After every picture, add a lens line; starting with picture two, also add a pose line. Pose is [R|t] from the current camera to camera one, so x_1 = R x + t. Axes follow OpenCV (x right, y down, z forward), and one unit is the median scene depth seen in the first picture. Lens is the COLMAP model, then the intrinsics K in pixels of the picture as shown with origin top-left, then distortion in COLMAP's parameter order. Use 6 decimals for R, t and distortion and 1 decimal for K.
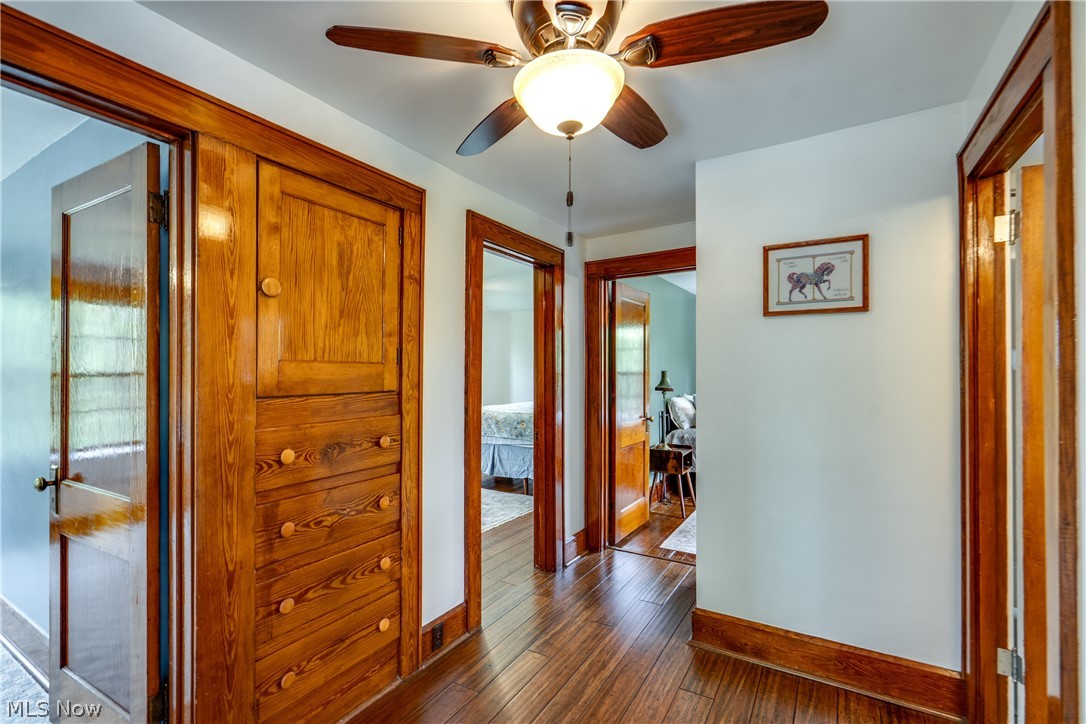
lens RADIAL K [[498.7, 0, 540.9], [0, 498.7, 368.6], [0, 0, 1]] dist [-0.010064, 0.000635]
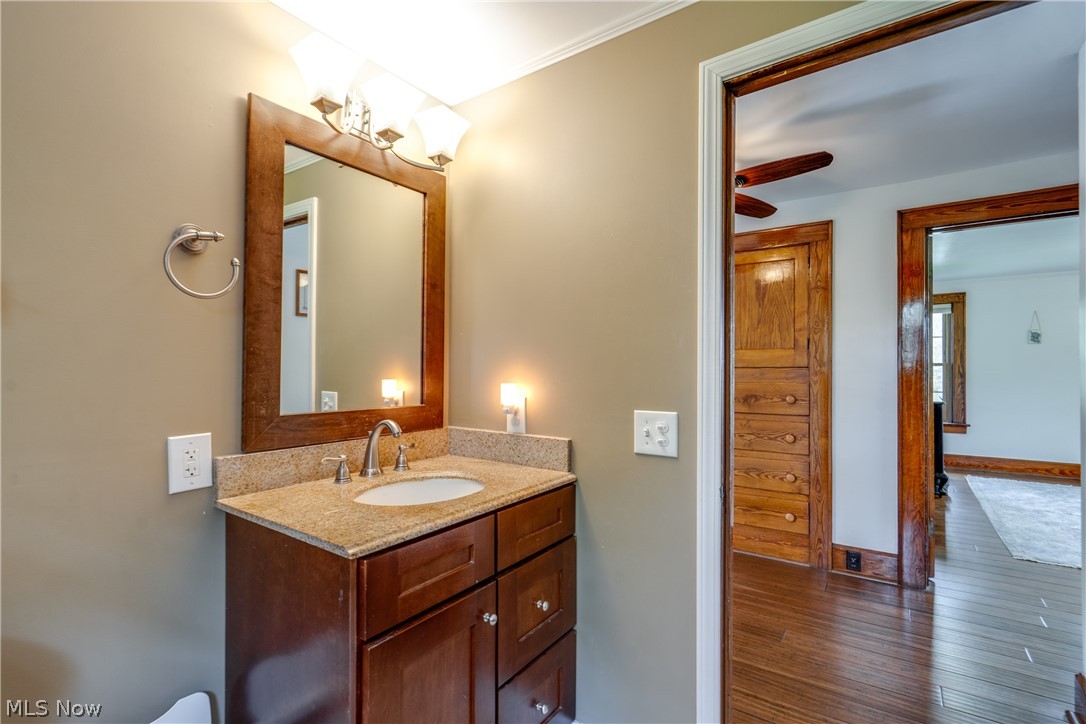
lens RADIAL K [[498.7, 0, 541.4], [0, 498.7, 363.8], [0, 0, 1]] dist [-0.010064, 0.000635]
pose [[-0.059355, -0.009229, -0.998194, 1.292884], [0.002088, 0.999954, -0.009370, 0.049064], [0.998235, -0.002640, -0.059333, 0.321331]]
